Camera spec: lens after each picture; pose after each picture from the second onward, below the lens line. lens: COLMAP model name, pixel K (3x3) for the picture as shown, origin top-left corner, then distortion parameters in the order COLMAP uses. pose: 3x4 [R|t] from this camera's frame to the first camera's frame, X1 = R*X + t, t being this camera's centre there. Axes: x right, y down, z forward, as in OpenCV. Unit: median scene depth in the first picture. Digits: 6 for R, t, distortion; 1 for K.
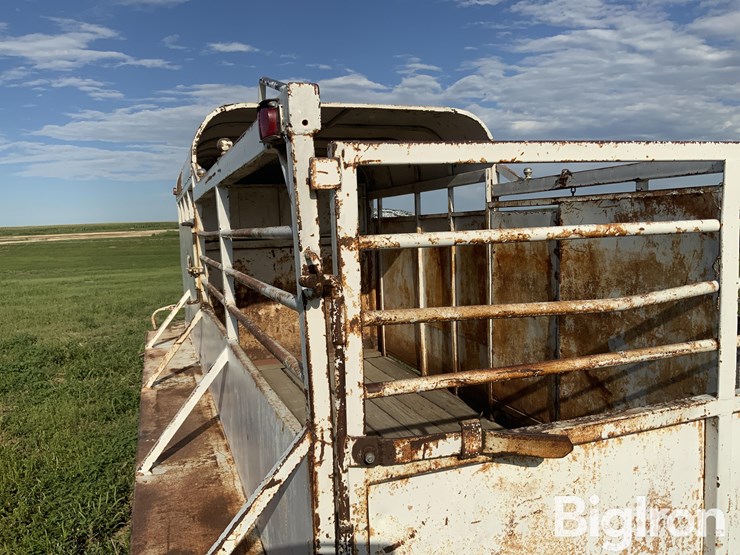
lens RADIAL K [[614.4, 0, 369.7], [0, 614.4, 273.4], [0, 0, 1]] dist [0.075422, -0.143754]
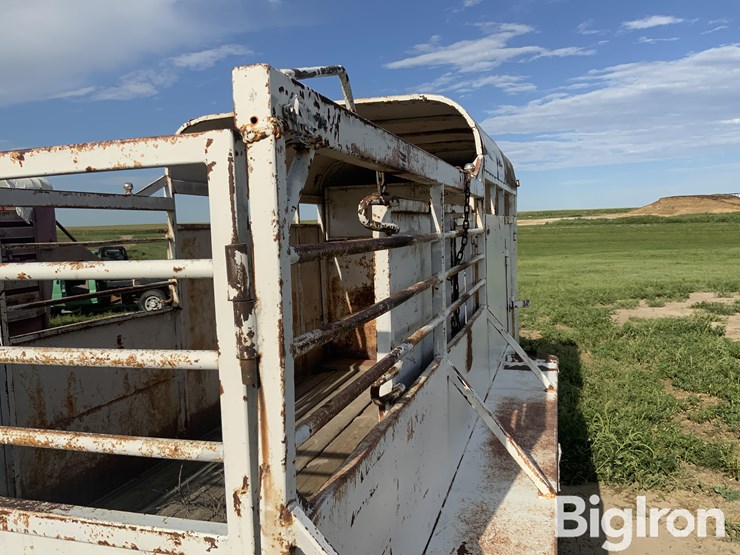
lens RADIAL K [[614.4, 0, 369.7], [0, 614.4, 273.4], [0, 0, 1]] dist [0.075422, -0.143754]
pose [[0.810185, 0.053940, -0.583688, 2.038677], [-0.042668, 0.998542, 0.033053, -0.170726], [0.584620, -0.001874, 0.811305, 0.965954]]
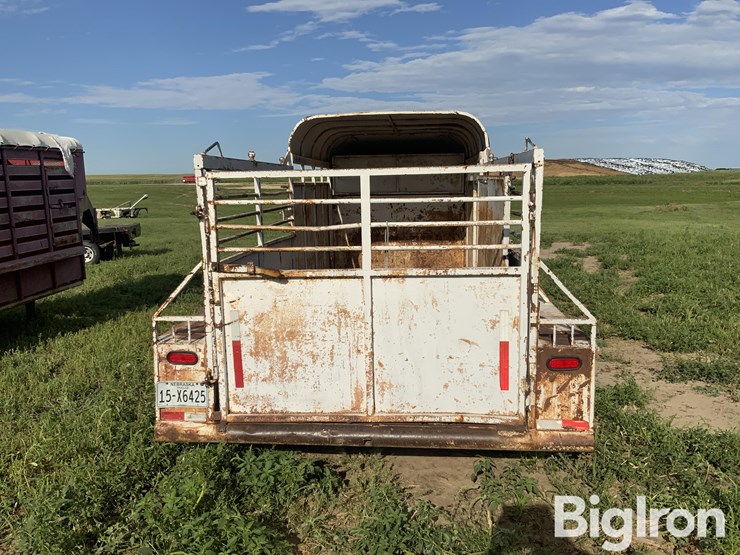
lens RADIAL K [[609.4, 0, 367.9], [0, 609.4, 277.4], [0, 0, 1]] dist [0.123004, -0.193132]
pose [[0.913989, 0.085353, -0.396659, 1.969182], [-0.050525, 0.993956, 0.097458, -0.014053], [0.402580, -0.069035, 0.912778, -1.603805]]
